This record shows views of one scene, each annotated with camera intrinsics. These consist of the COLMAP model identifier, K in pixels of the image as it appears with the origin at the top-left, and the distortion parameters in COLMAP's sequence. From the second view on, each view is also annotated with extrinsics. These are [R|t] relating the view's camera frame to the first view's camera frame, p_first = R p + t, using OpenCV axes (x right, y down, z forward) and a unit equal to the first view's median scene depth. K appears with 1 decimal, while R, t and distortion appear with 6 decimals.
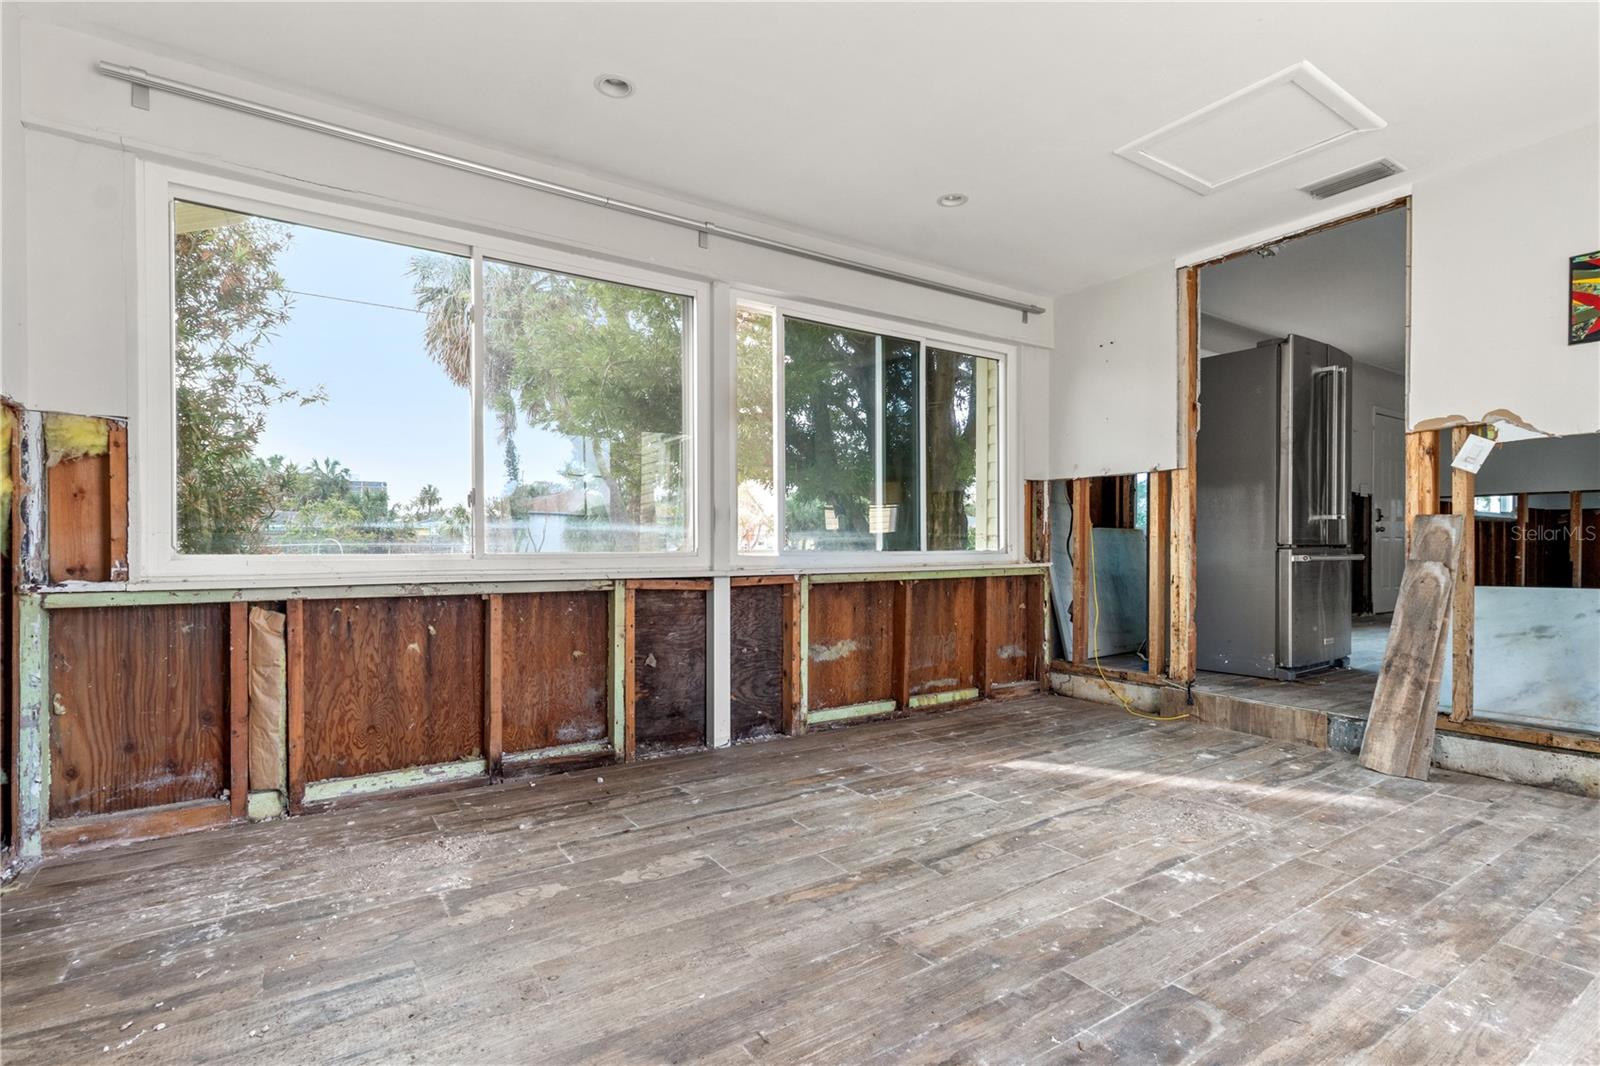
lens RADIAL K [[773.4, 0, 798.2], [0, 773.4, 553.3], [0, 0, 1]] dist [0.010316, 0.000122]
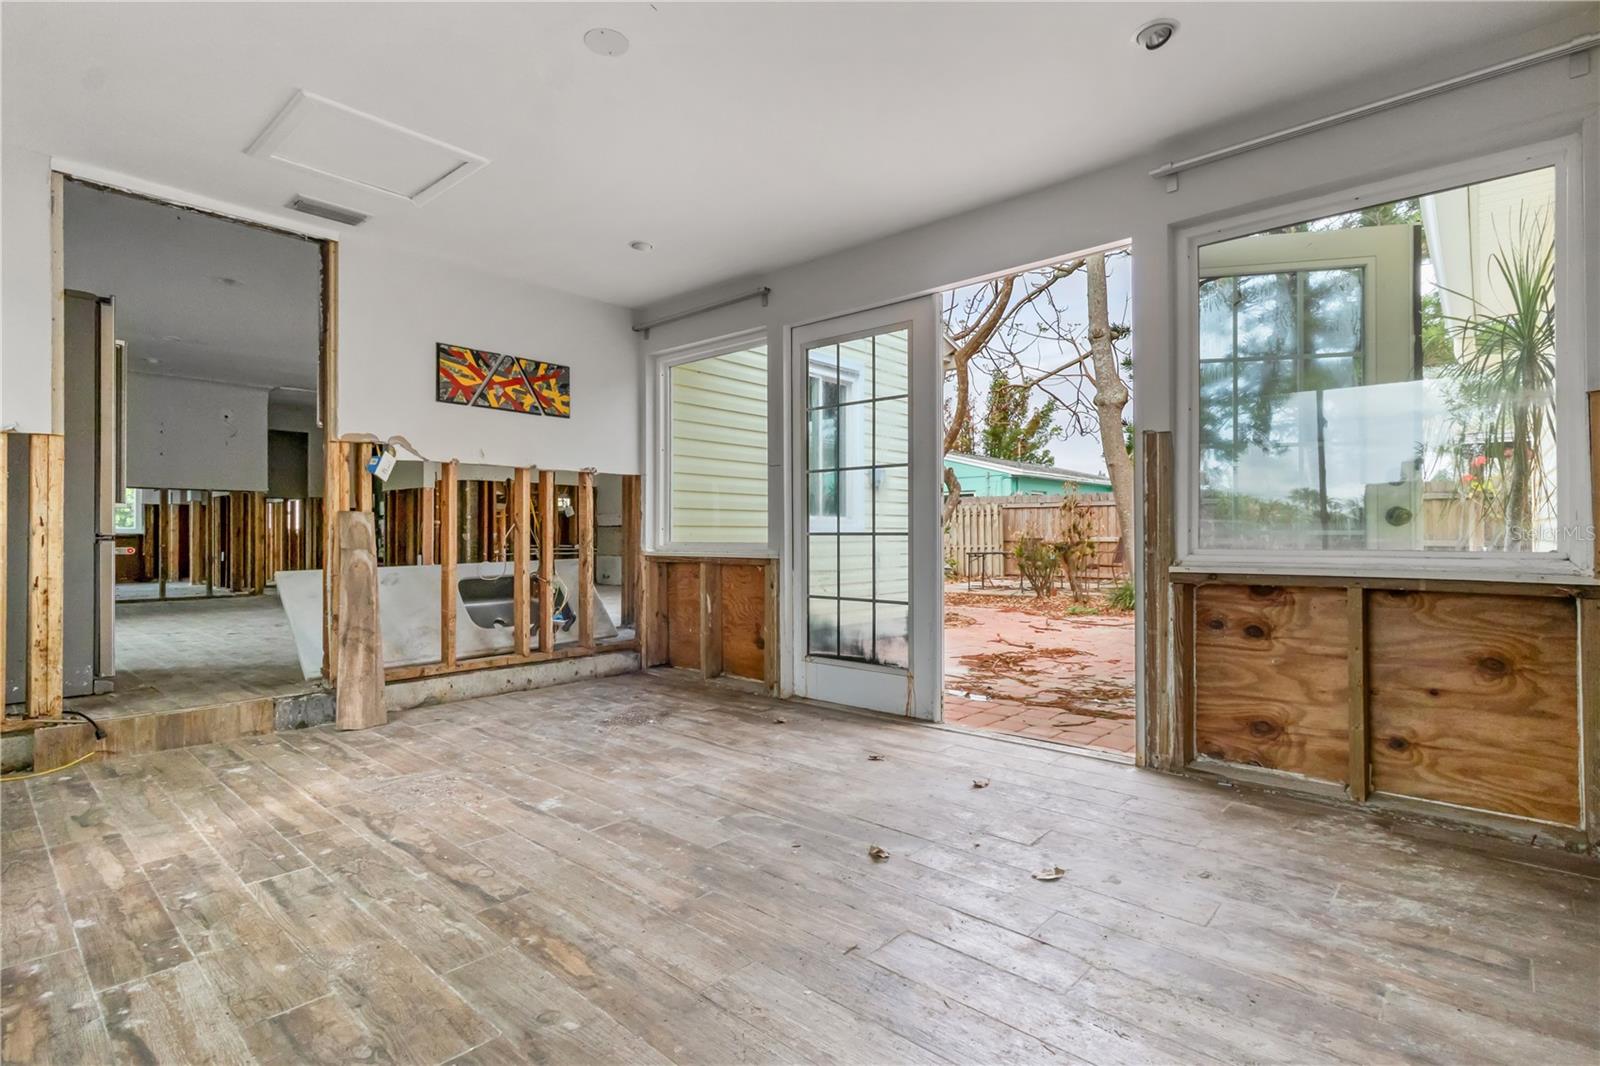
lens RADIAL K [[768.5, 0, 803.3], [0, 768.5, 526.8], [0, 0, 1]] dist [0.002941, 0.000852]
pose [[-0.248245, 0.012987, 0.968610, -0.631399], [0.009832, 0.999892, -0.010887, -0.005993], [-0.968647, 0.006821, -0.248346, 0.728840]]
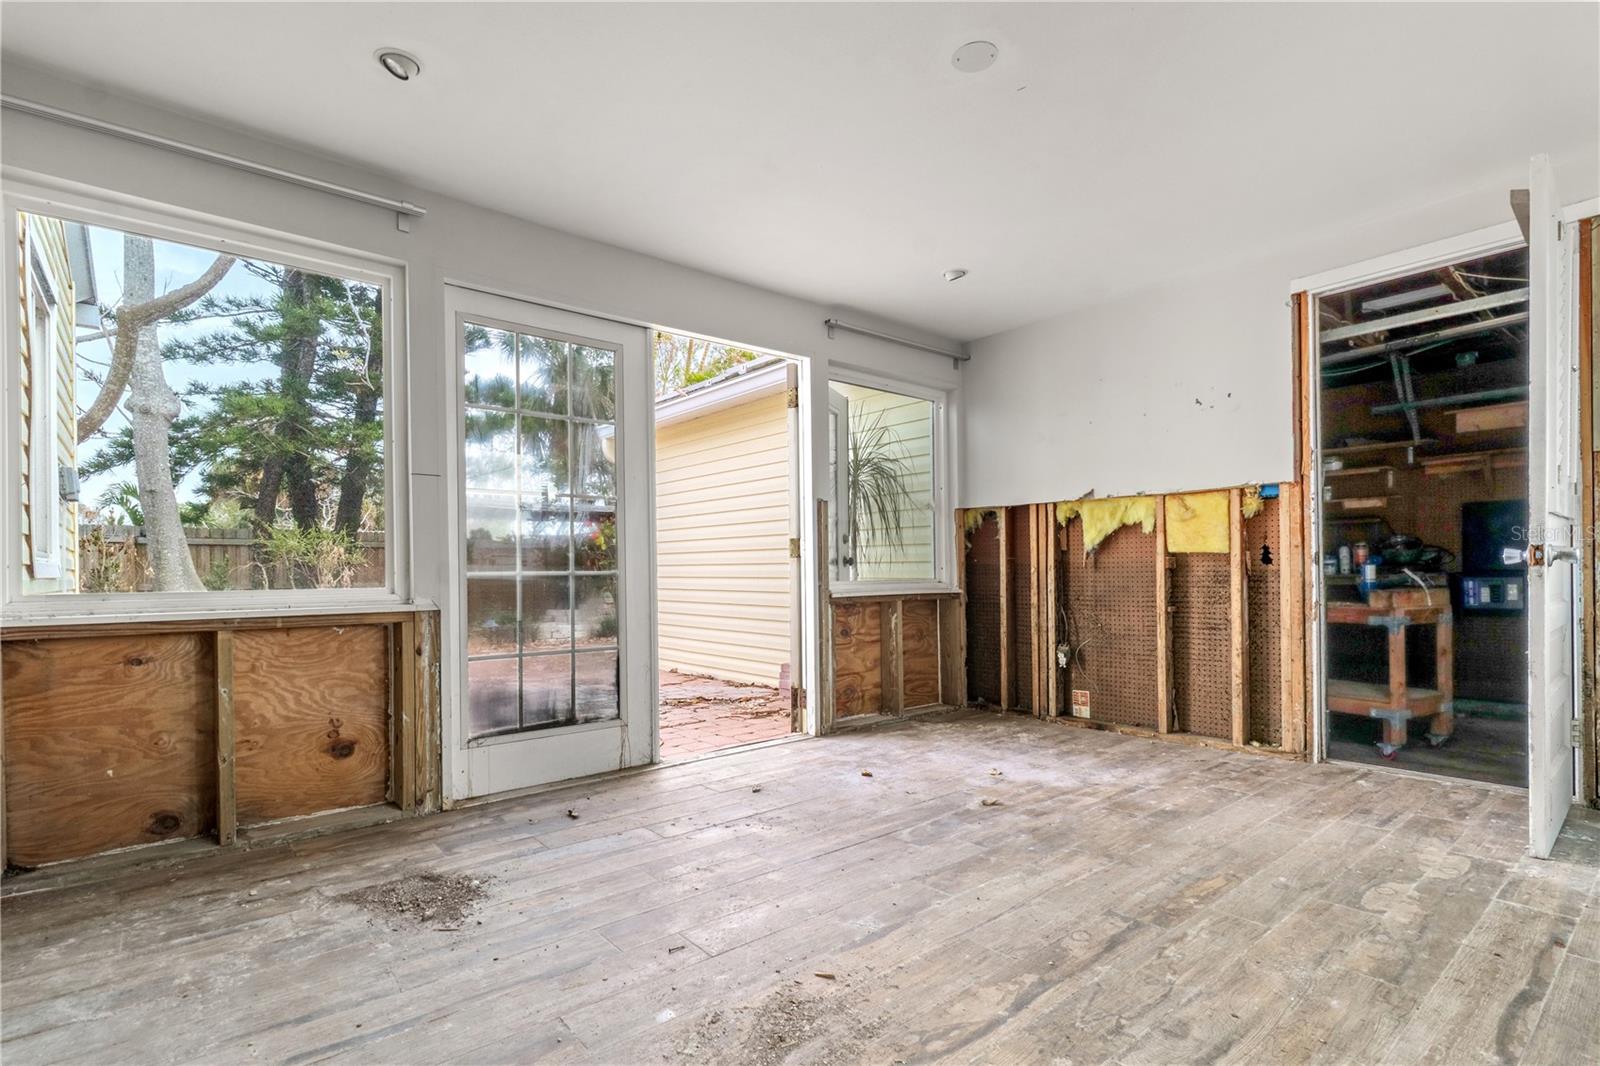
lens RADIAL K [[754.2, 0, 799.1], [0, 754.2, 561.9], [0, 0, 1]] dist [0.000527, 0.000365]
pose [[-0.995338, 0.012089, -0.095683, 0.525534], [0.012810, 0.999894, -0.006926, -0.012723], [0.095589, -0.008119, -0.995388, 1.521688]]
